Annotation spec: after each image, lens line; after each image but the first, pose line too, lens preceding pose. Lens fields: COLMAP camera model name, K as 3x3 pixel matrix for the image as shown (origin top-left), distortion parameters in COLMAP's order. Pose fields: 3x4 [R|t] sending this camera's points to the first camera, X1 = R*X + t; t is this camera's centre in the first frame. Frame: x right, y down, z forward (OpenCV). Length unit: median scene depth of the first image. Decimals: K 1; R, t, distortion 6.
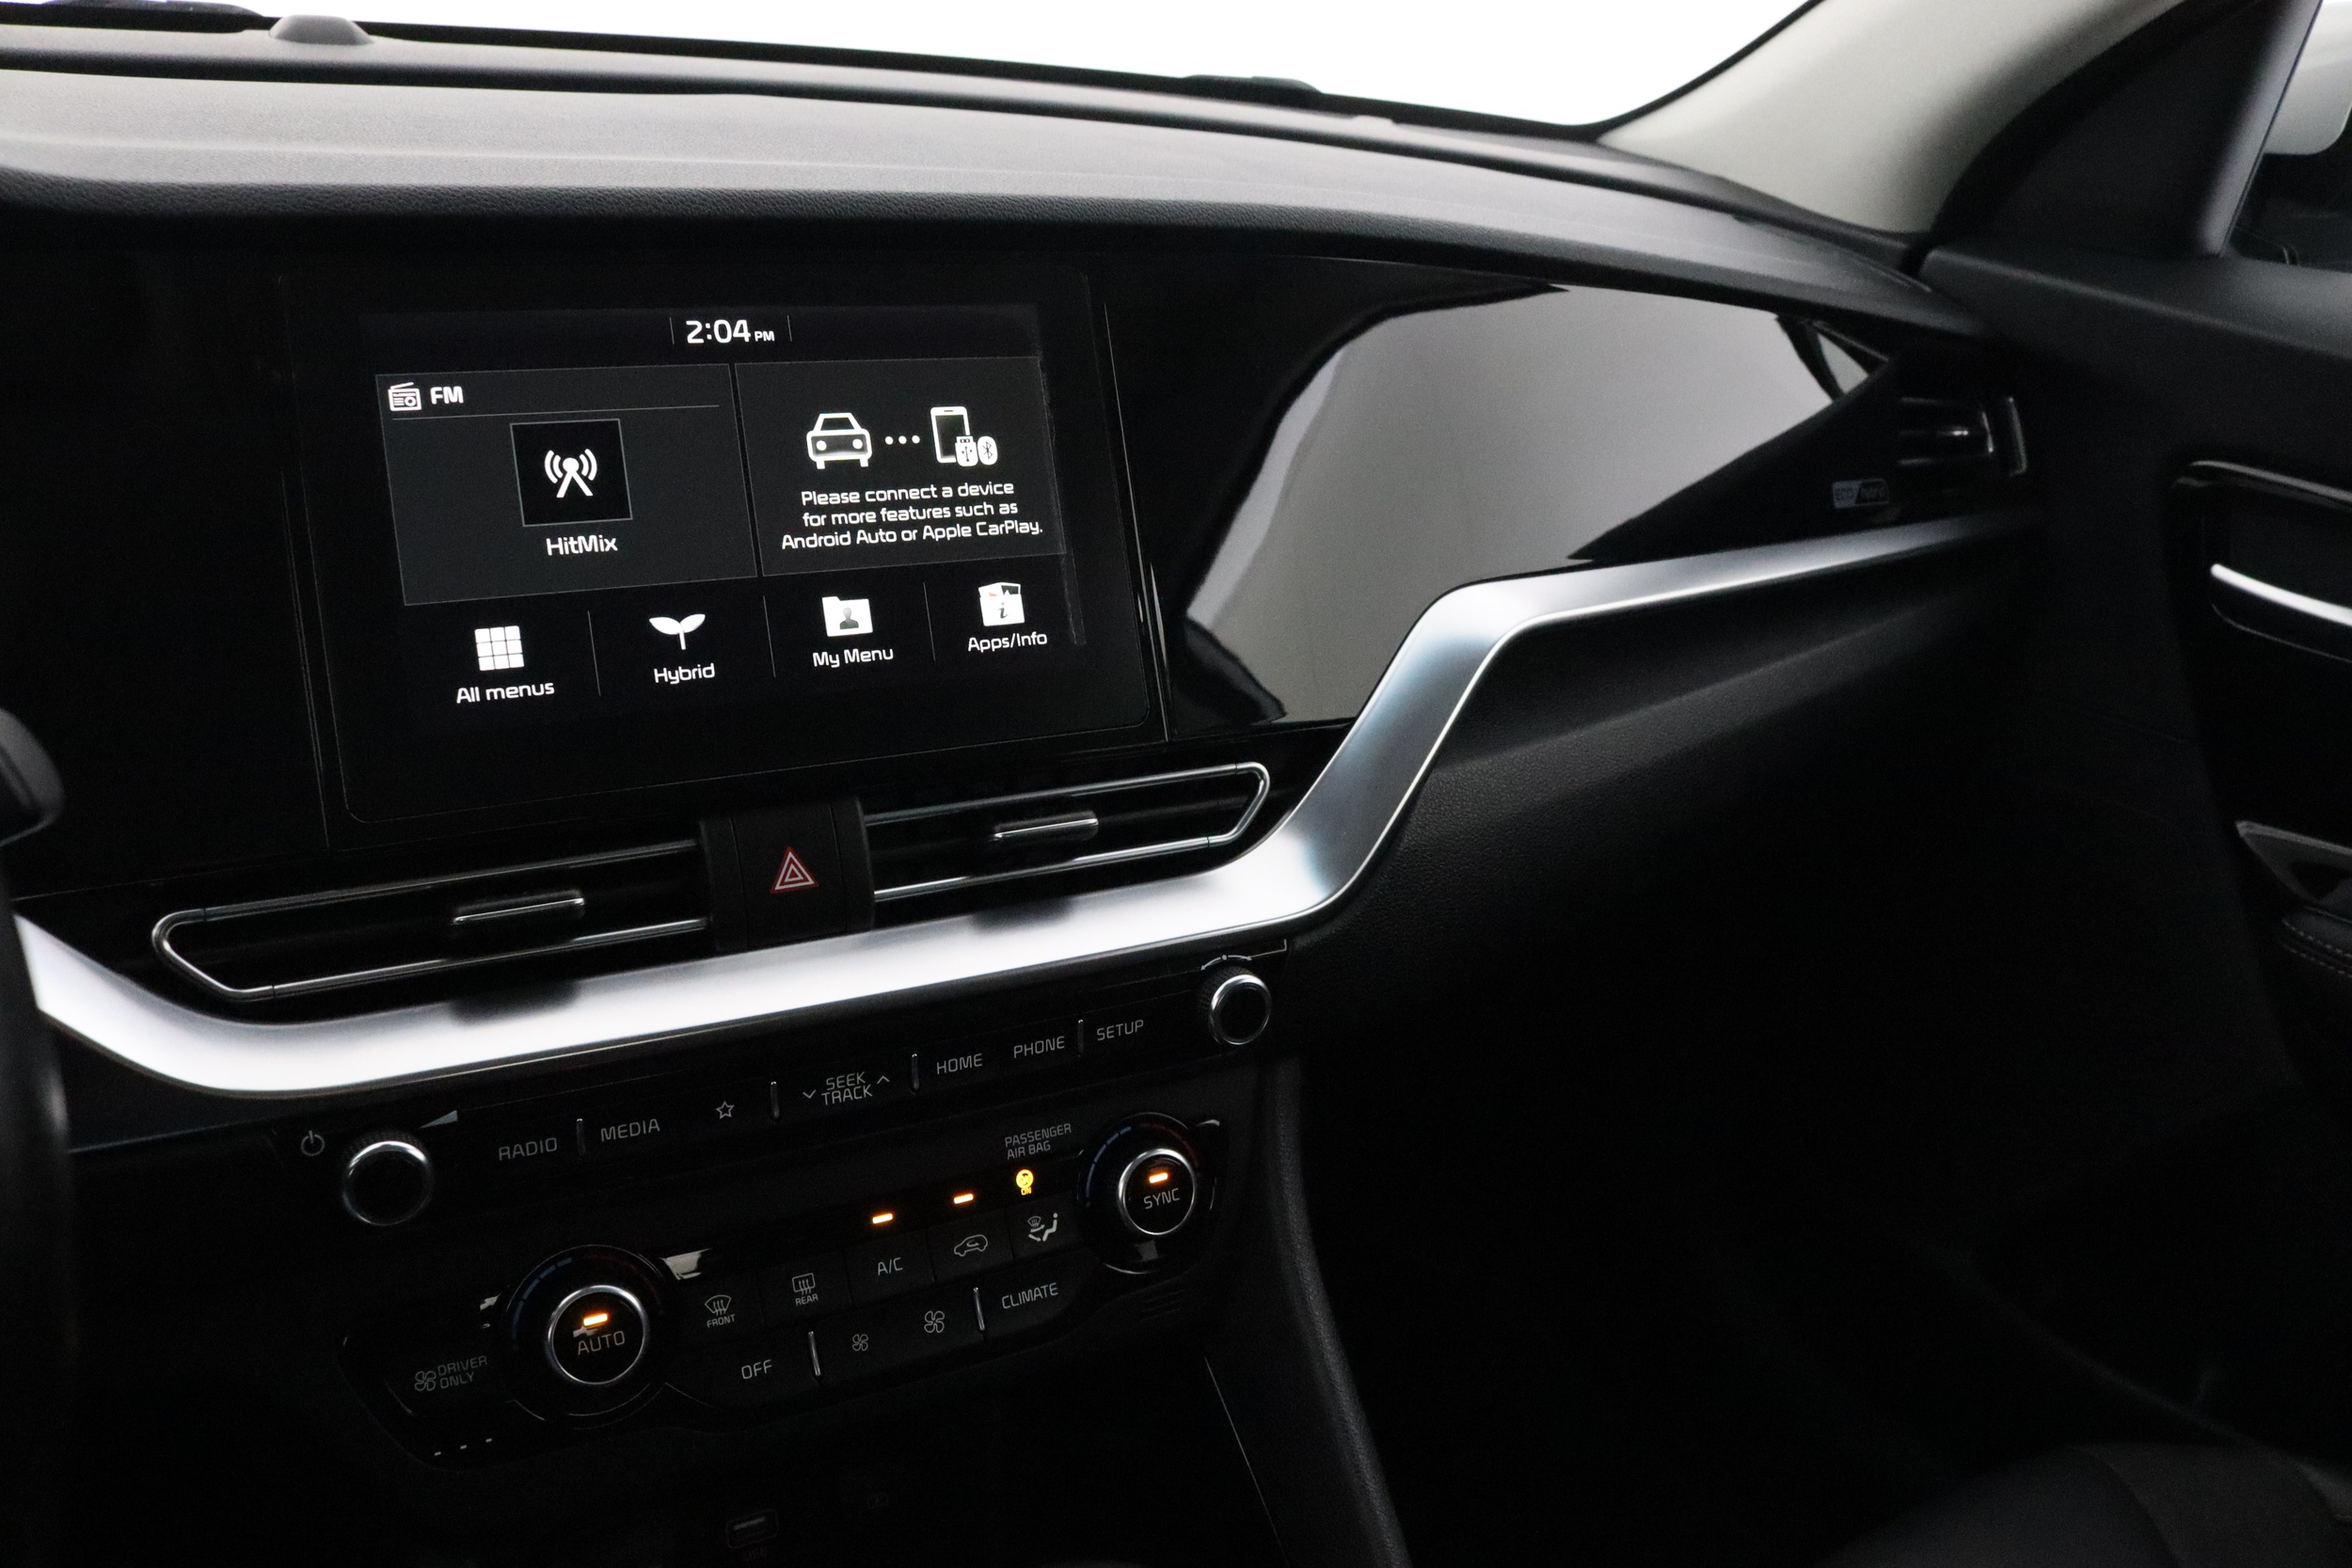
lens RADIAL K [[1960.9, 0, 1180.6], [0, 1960.9, 819.6], [0, 0, 1]] dist [-0.172875, 0.165862]
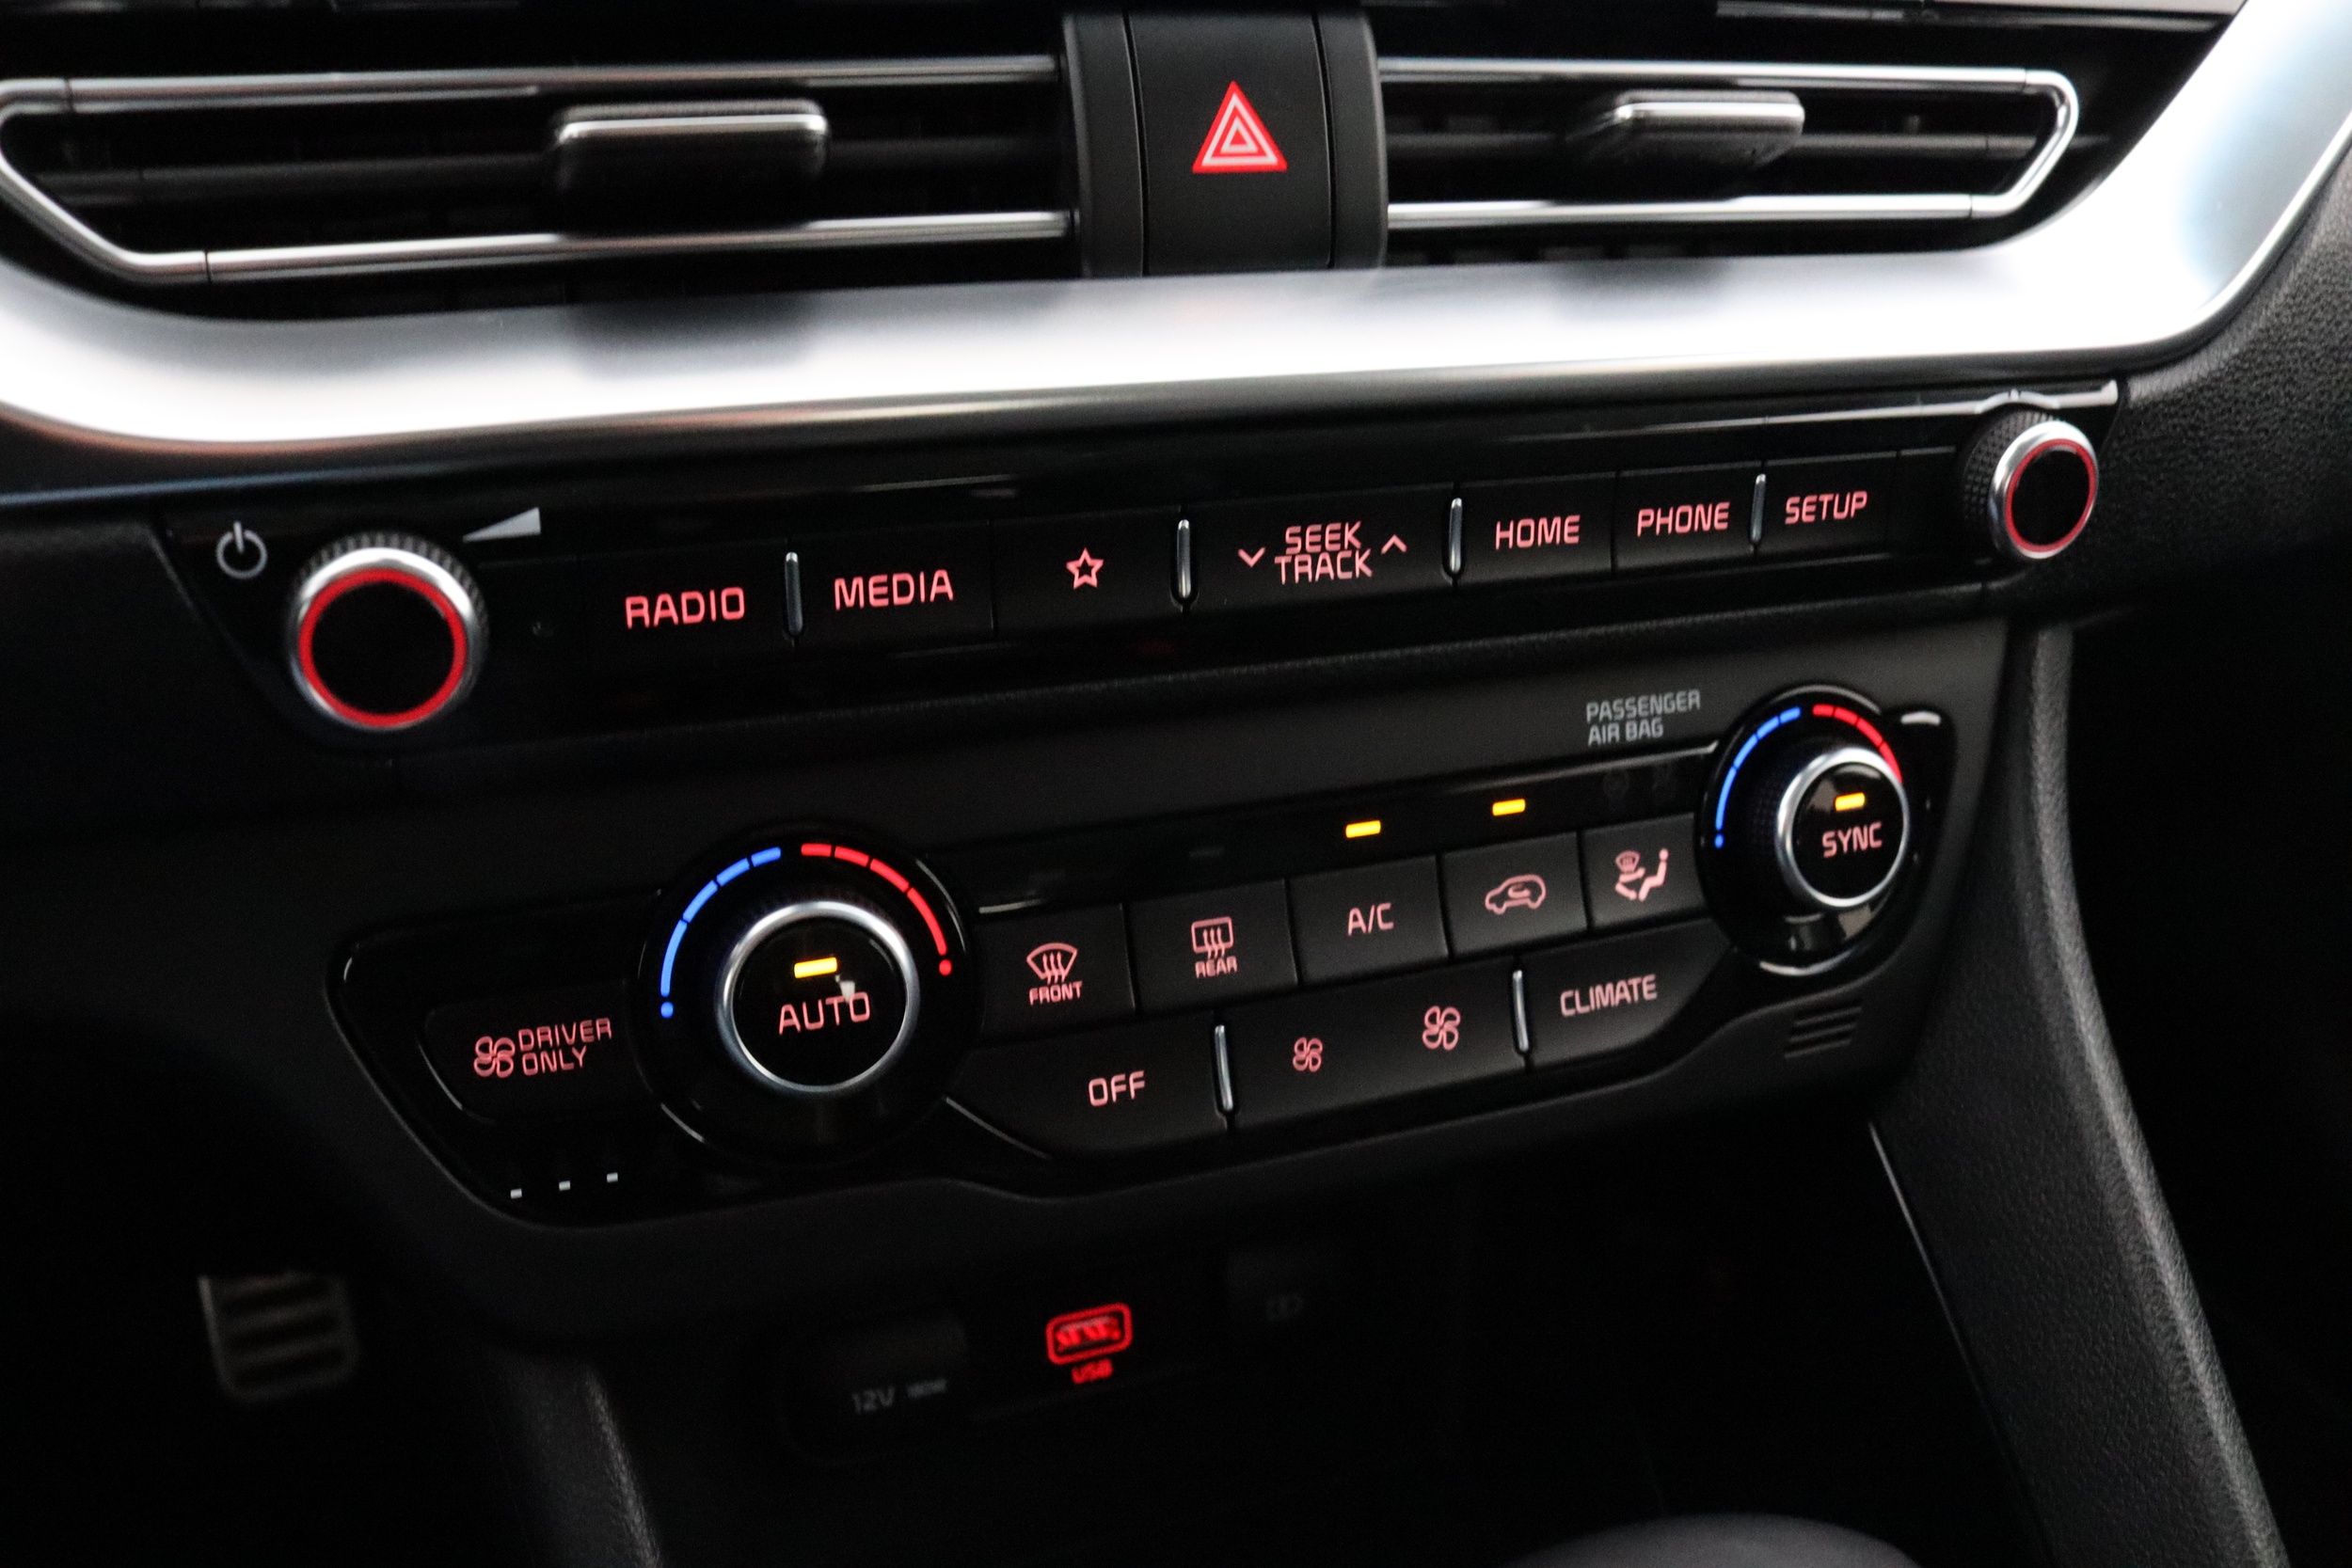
lens RADIAL K [[1955.7, 0, 1171.9], [0, 1955.7, 800.5], [0, 0, 1]] dist [-0.171445, 0.139191]
pose [[0.981187, 0.066647, -0.181190, -0.105542], [-0.045061, 0.991661, 0.120741, 0.131688], [0.187726, -0.110305, 0.976008, 0.452575]]
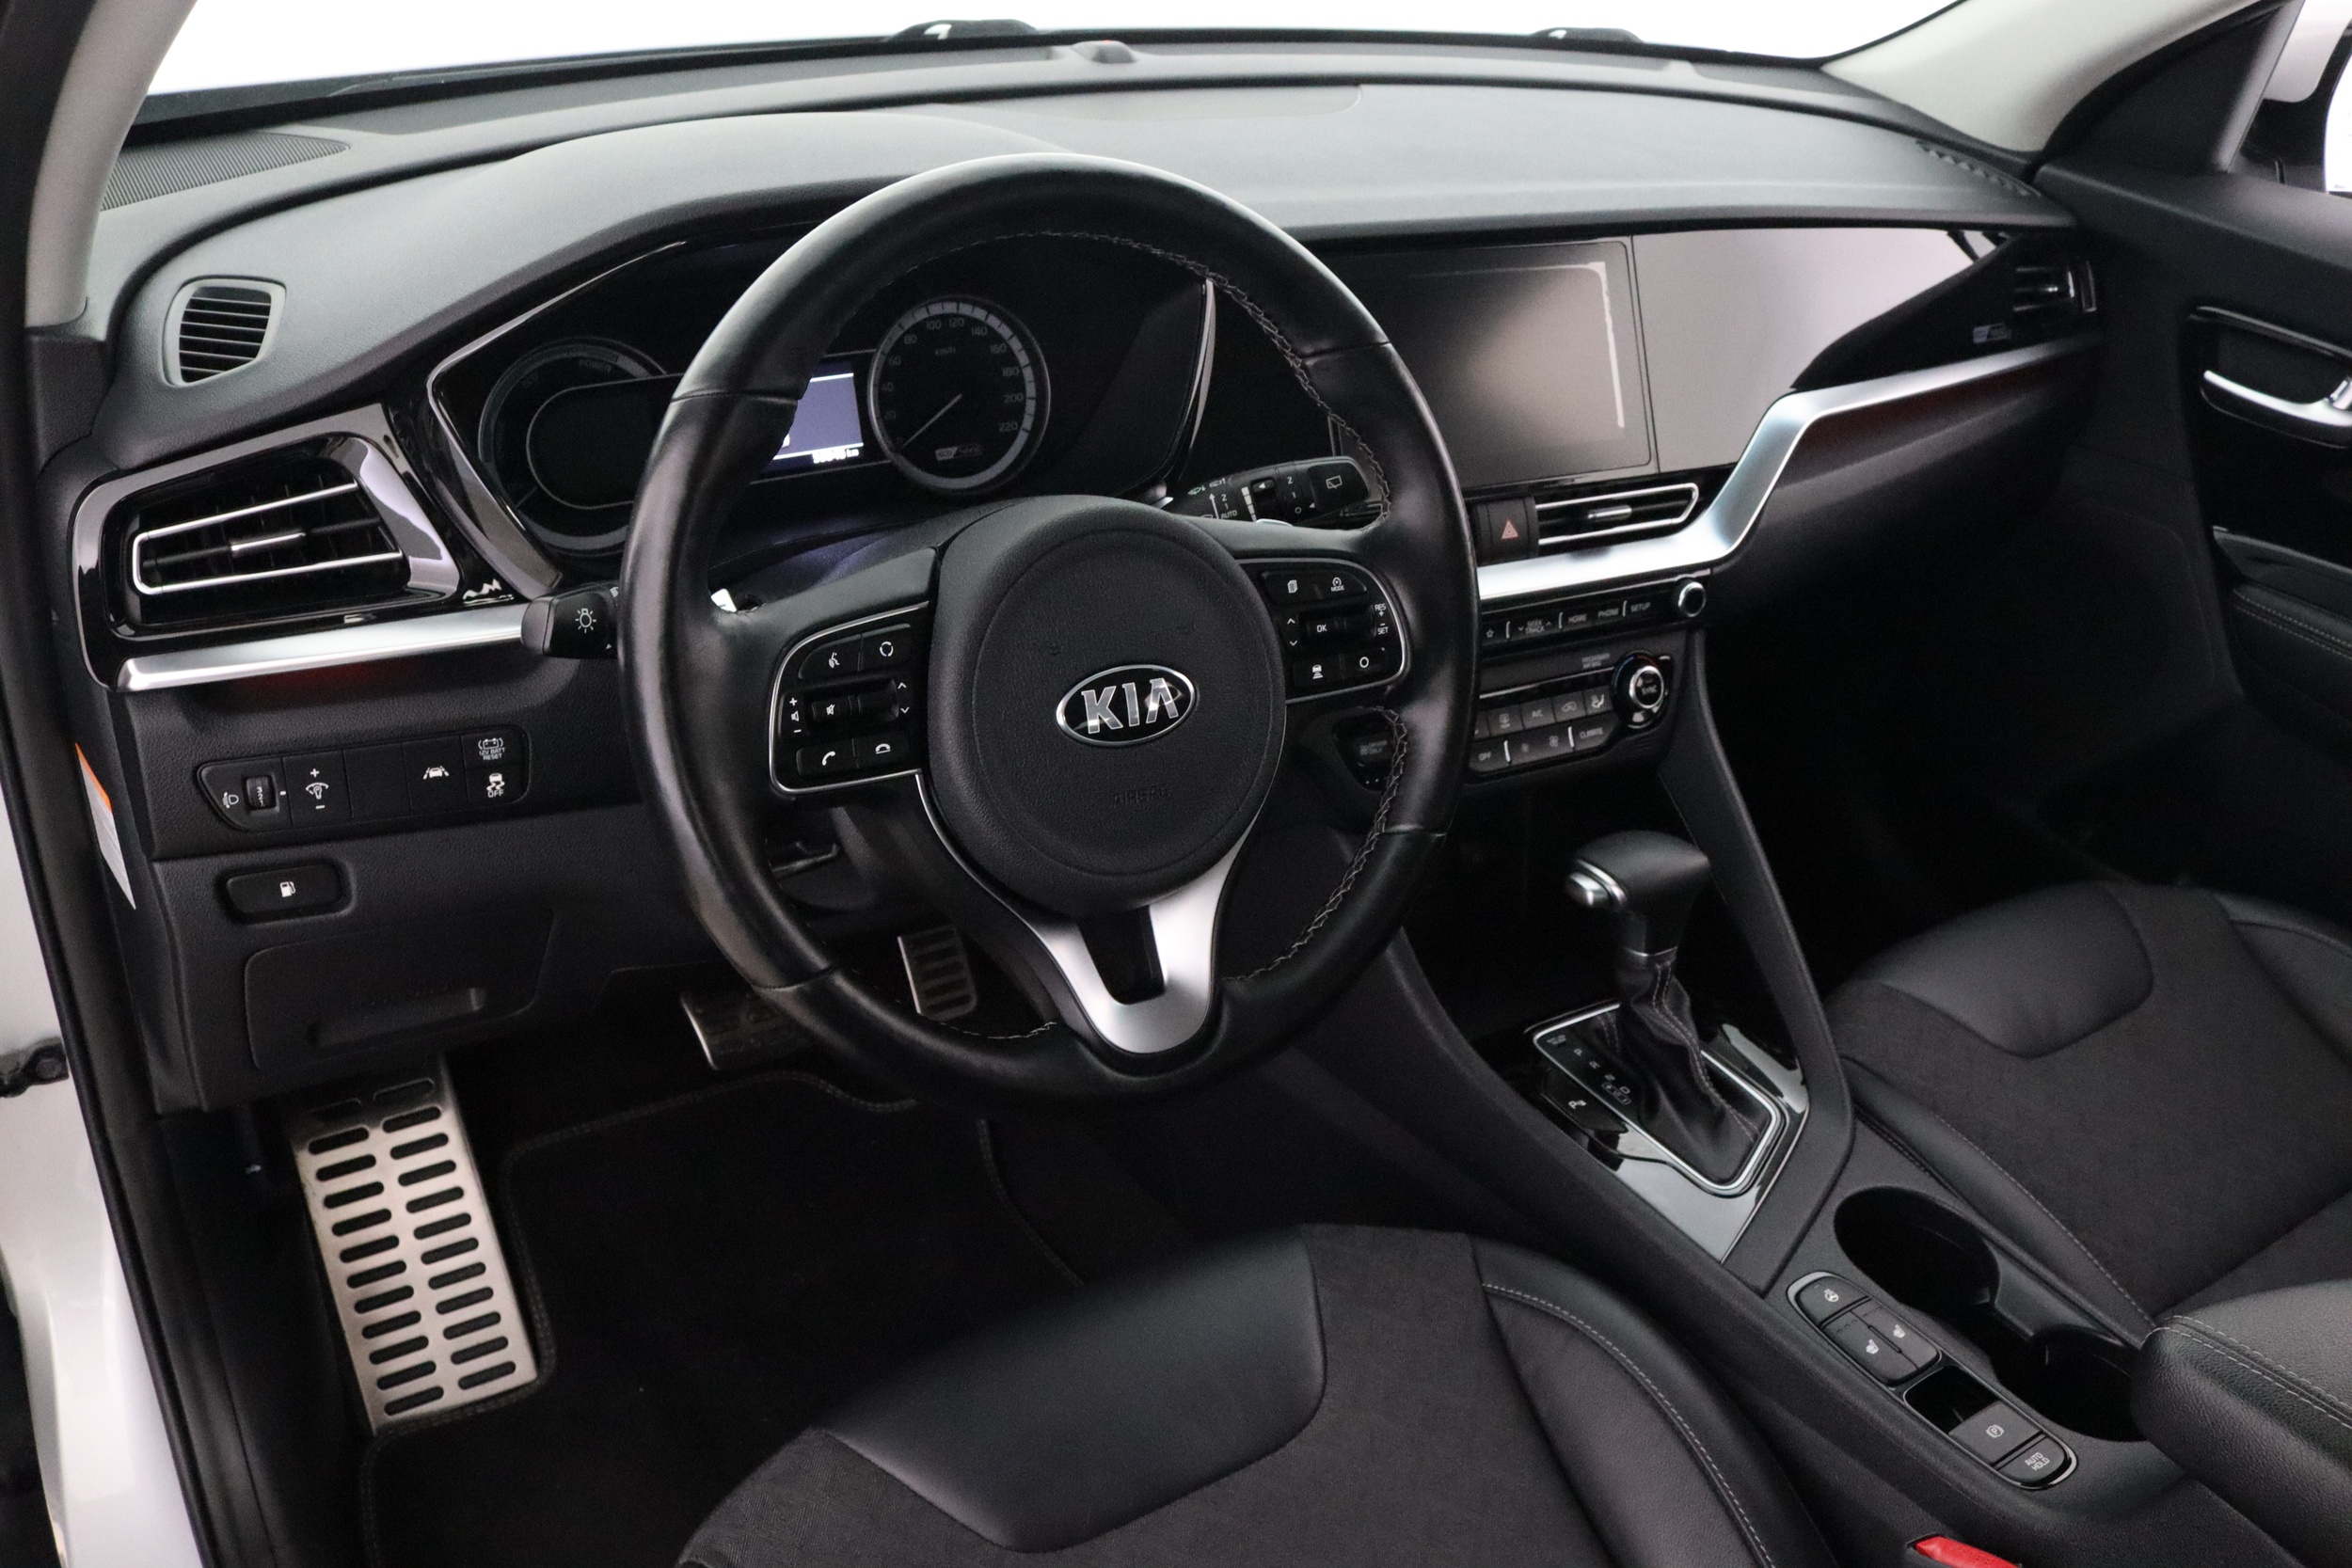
lens RADIAL K [[1960.9, 0, 1180.6], [0, 1960.9, 819.6], [0, 0, 1]] dist [-0.172875, 0.165862]
pose [[0.998934, 0.007267, -0.045577, -0.440931], [-0.000908, 0.990430, 0.138016, 0.044547], [0.046143, -0.137828, 0.989381, -1.184902]]
